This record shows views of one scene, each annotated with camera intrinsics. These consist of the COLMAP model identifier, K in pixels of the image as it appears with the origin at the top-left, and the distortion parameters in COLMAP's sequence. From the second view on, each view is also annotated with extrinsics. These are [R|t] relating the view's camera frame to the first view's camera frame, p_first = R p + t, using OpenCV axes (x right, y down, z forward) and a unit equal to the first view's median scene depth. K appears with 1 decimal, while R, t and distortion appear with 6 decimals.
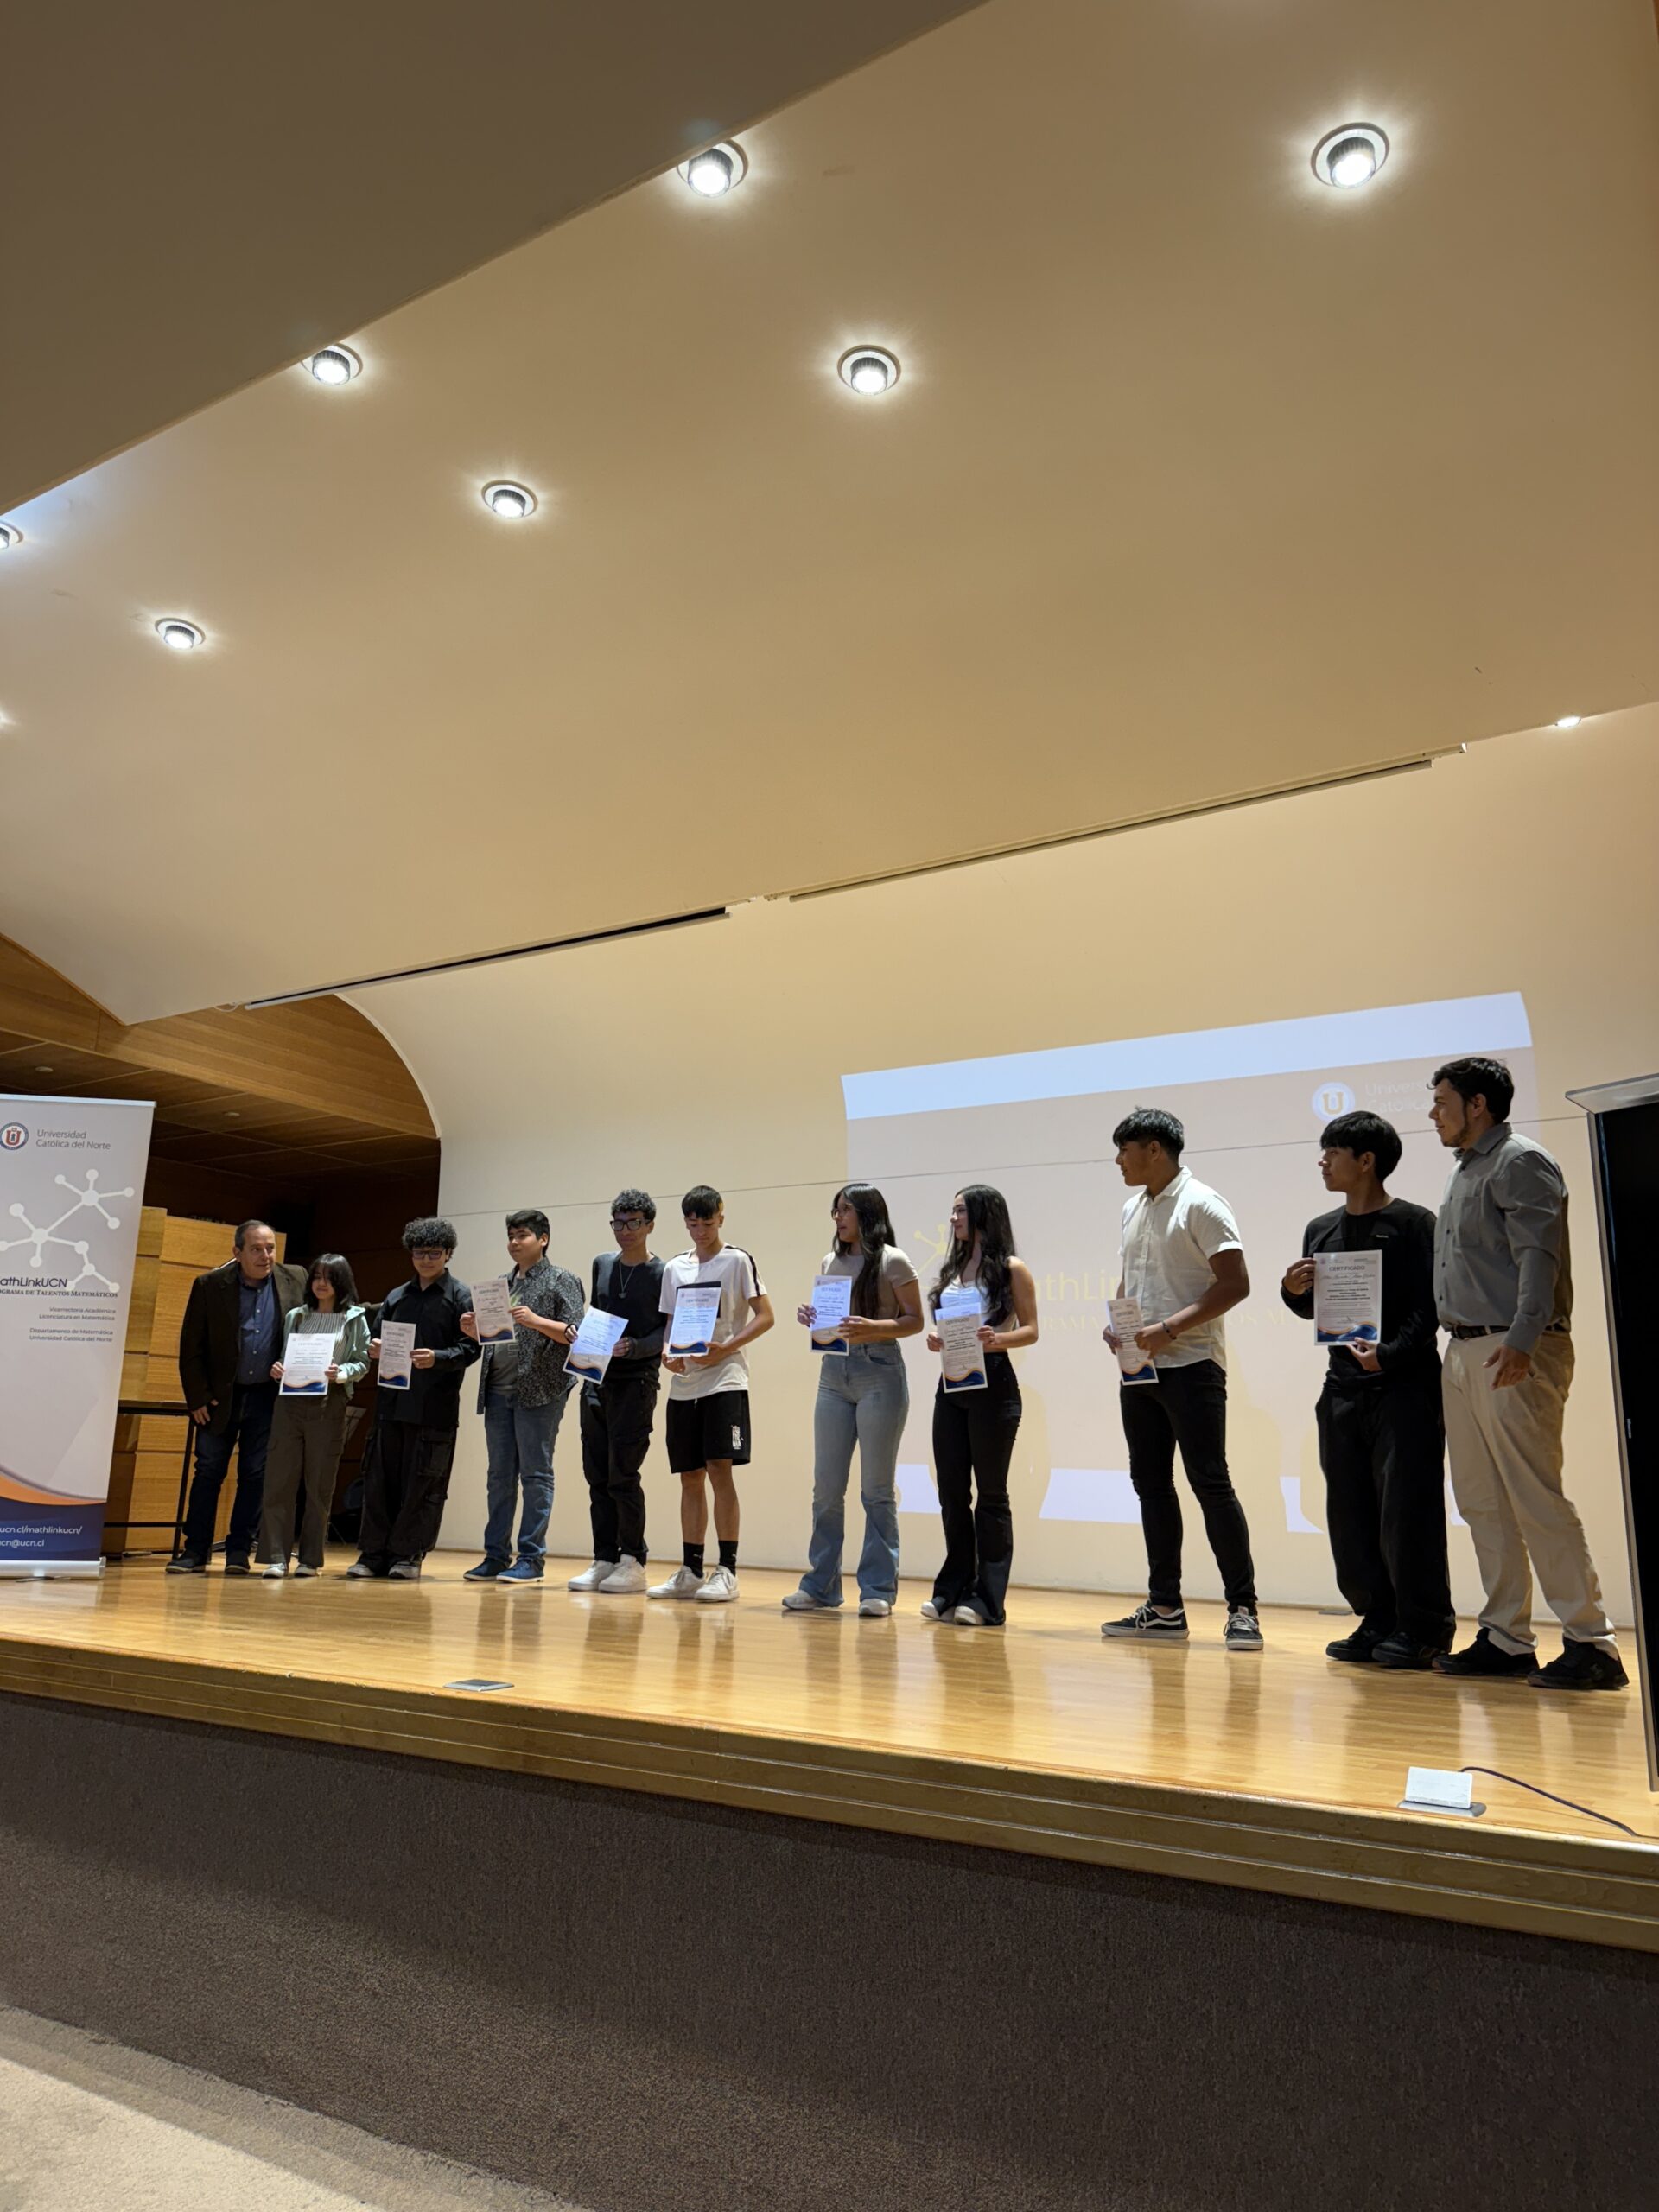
lens RADIAL K [[1516.0, 0, 840.1], [0, 1516.0, 1152.5], [0, 0, 1]] dist [0.017203, -0.020225]
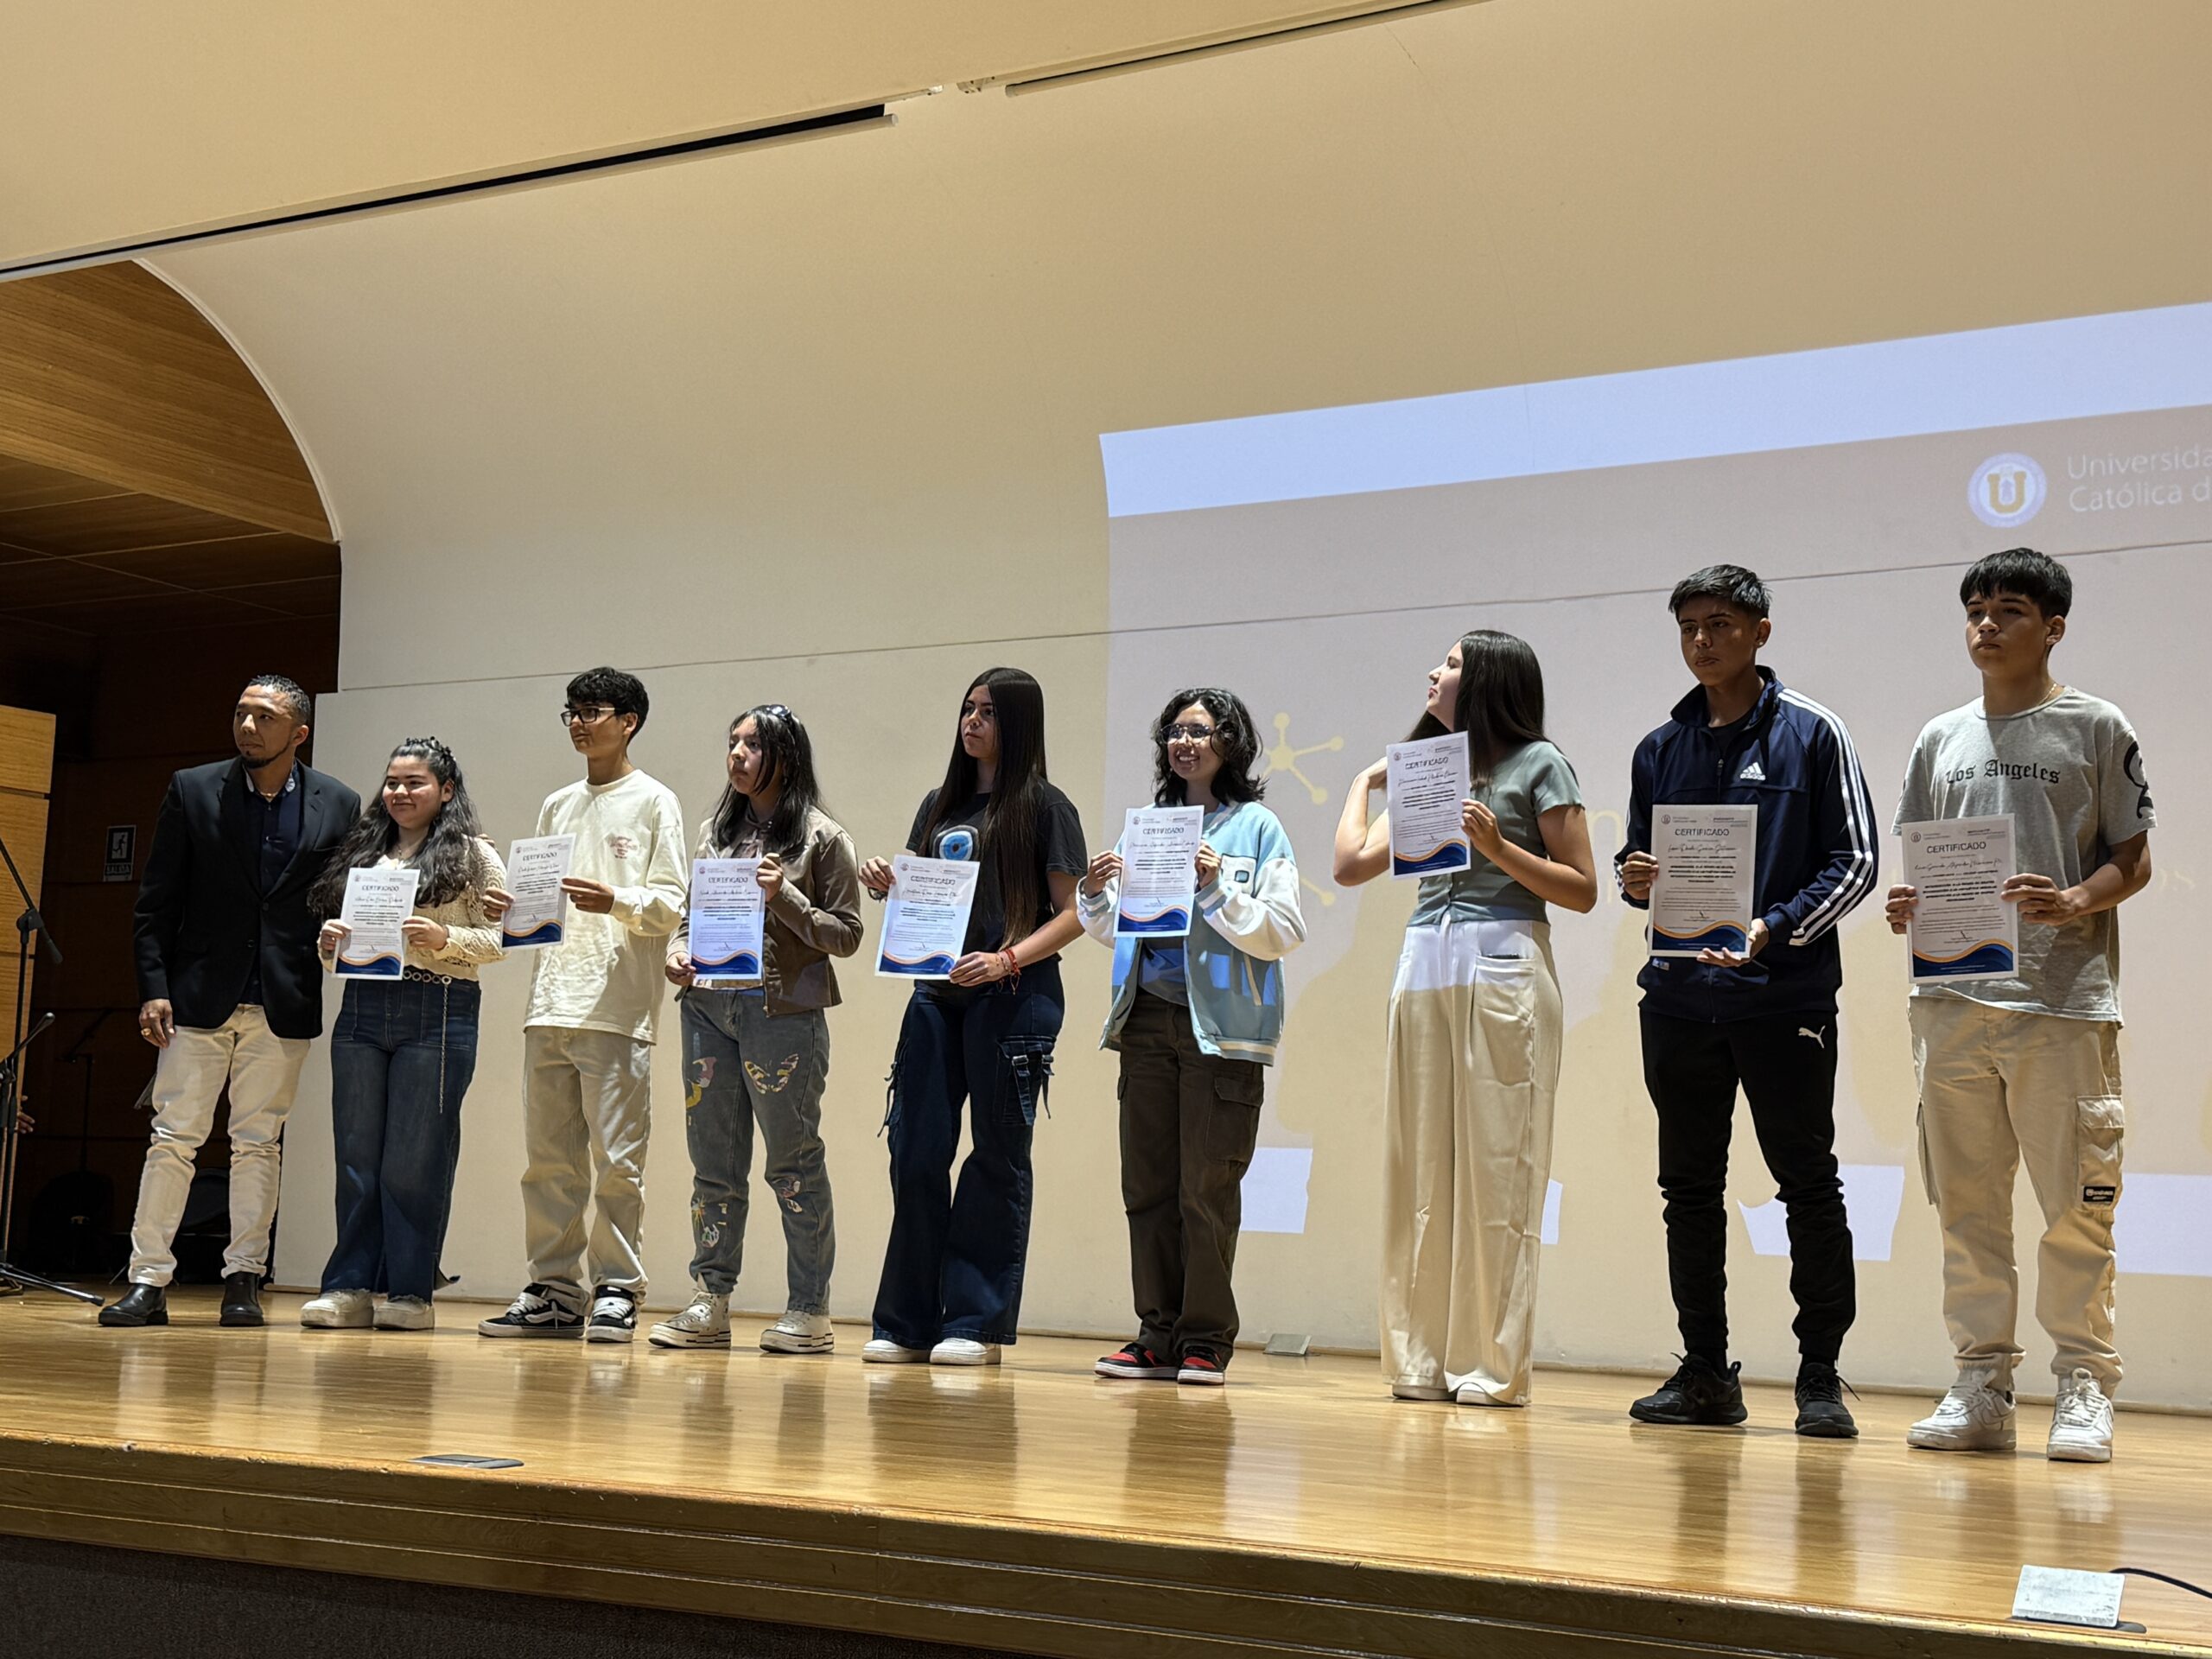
lens RADIAL K [[2951.6, 0, 1141.2], [0, 2951.6, 870.0], [0, 0, 1]] dist [0.041469, 0.000000]
pose [[0.999796, 0.011064, 0.016913, -0.000017], [-0.012538, 0.995892, 0.089673, 0.019657], [-0.015852, -0.089866, 0.995828, -0.104339]]
